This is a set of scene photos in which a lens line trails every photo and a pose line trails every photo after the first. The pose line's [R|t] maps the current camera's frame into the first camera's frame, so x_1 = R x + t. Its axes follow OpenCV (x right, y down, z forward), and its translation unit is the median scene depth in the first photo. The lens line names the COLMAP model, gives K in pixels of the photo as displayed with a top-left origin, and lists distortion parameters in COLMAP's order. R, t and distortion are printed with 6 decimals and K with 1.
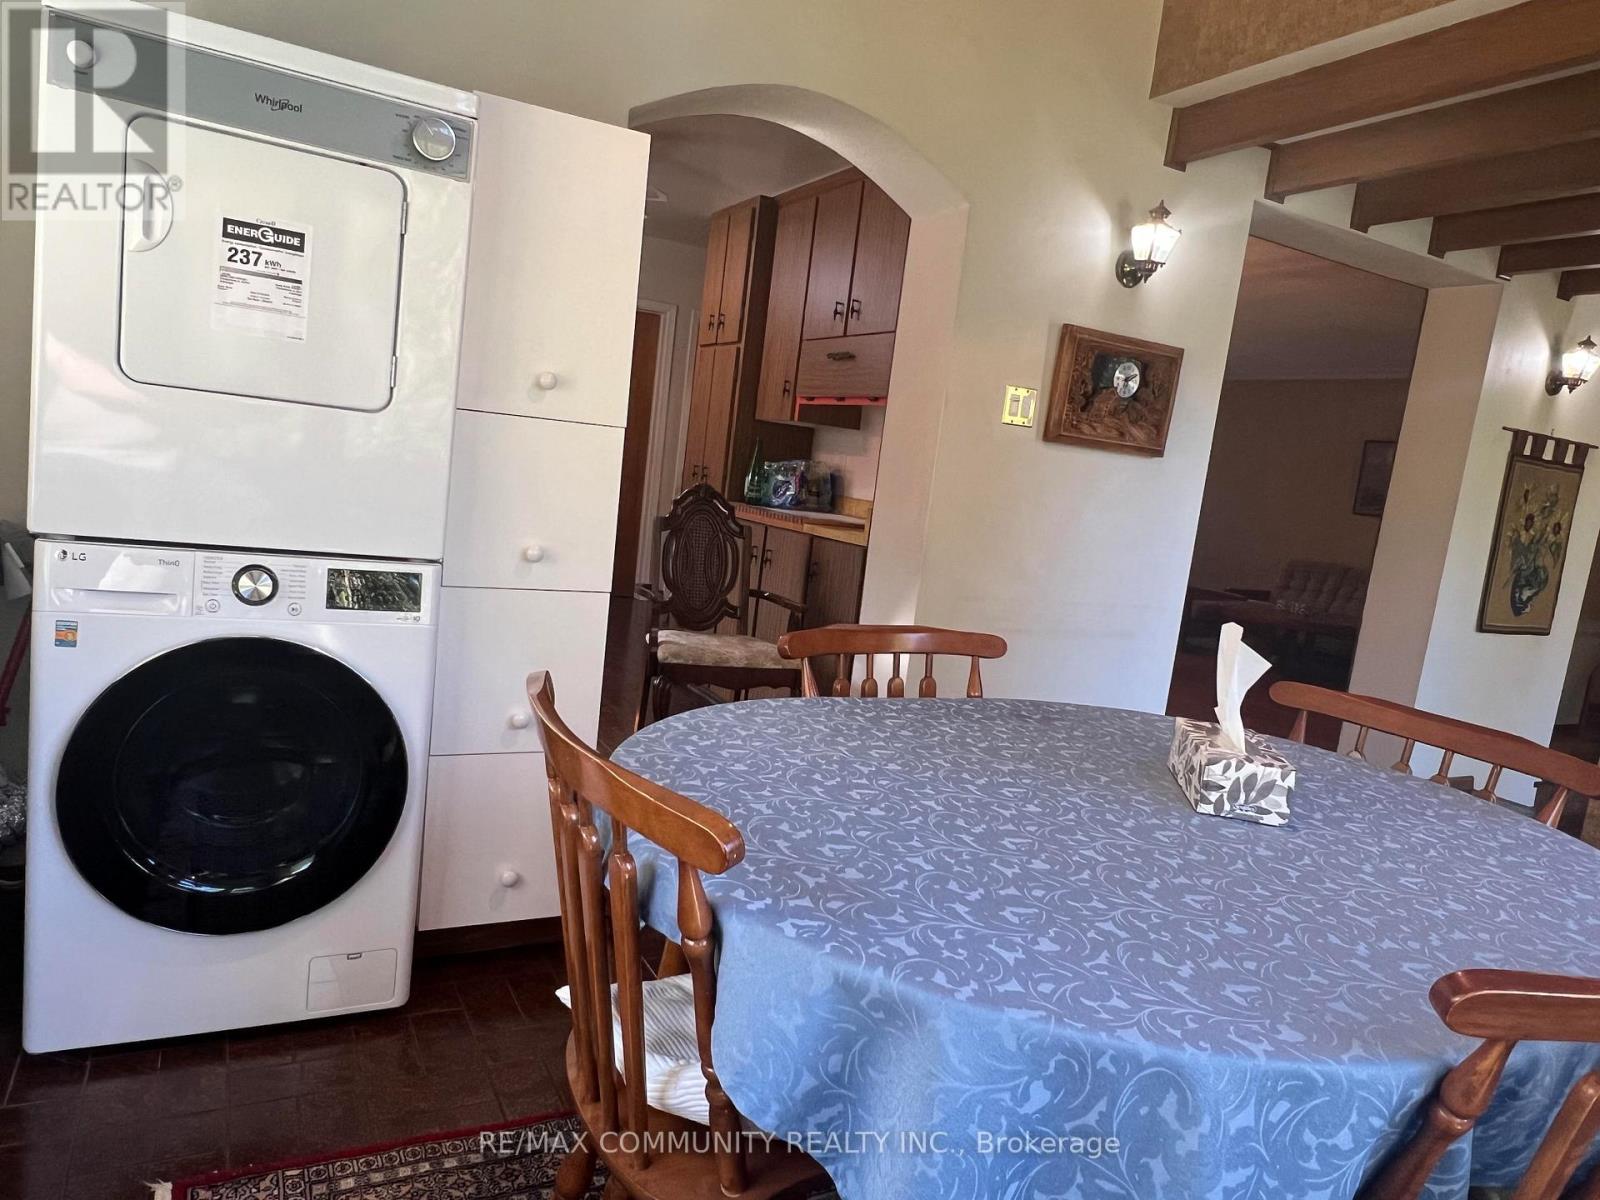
lens RADIAL K [[1039.1, 0, 798.8], [0, 1039.1, 601.0], [0, 0, 1]] dist [0.000667, 0.000029]
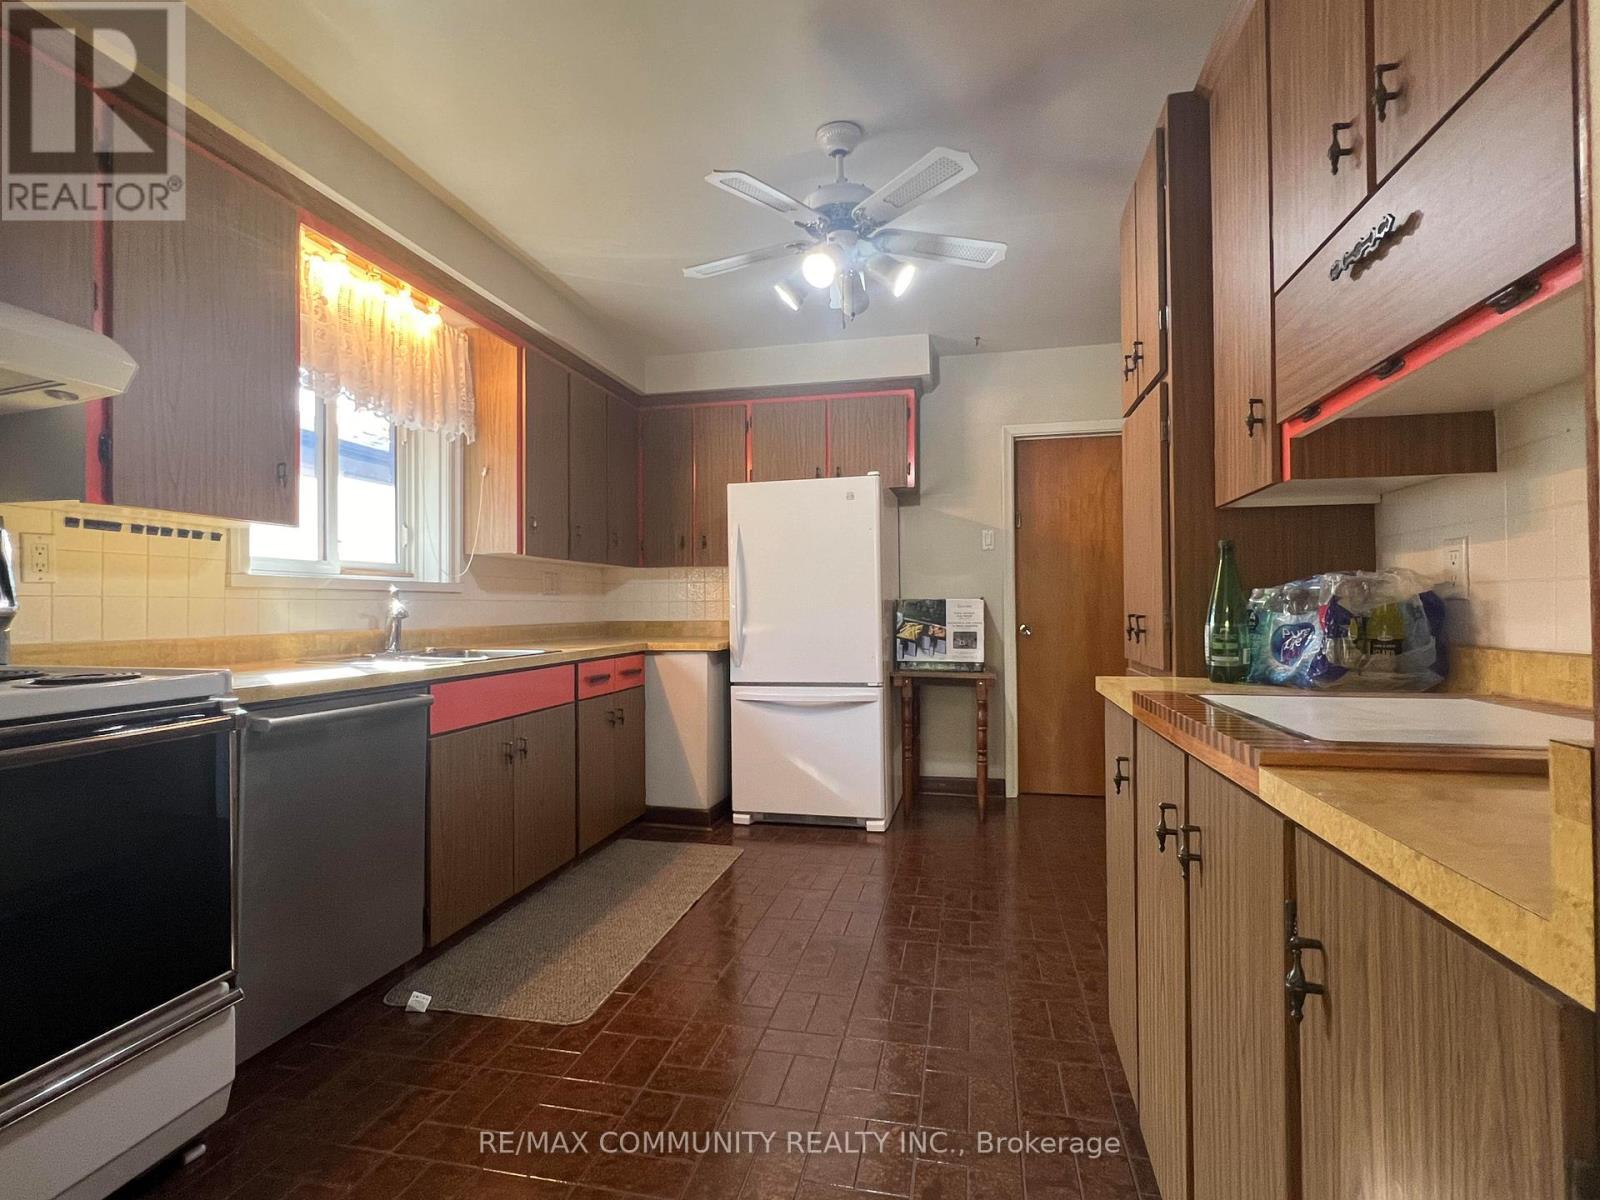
lens RADIAL K [[786.5, 0, 799.6], [0, 786.5, 598.0], [0, 0, 1]] dist [-0.003138, -0.000519]
pose [[0.755388, -0.135581, -0.641098, 0.042734], [0.013982, 0.981473, -0.191089, -0.064883], [0.655129, 0.135382, 0.743289, 0.606700]]
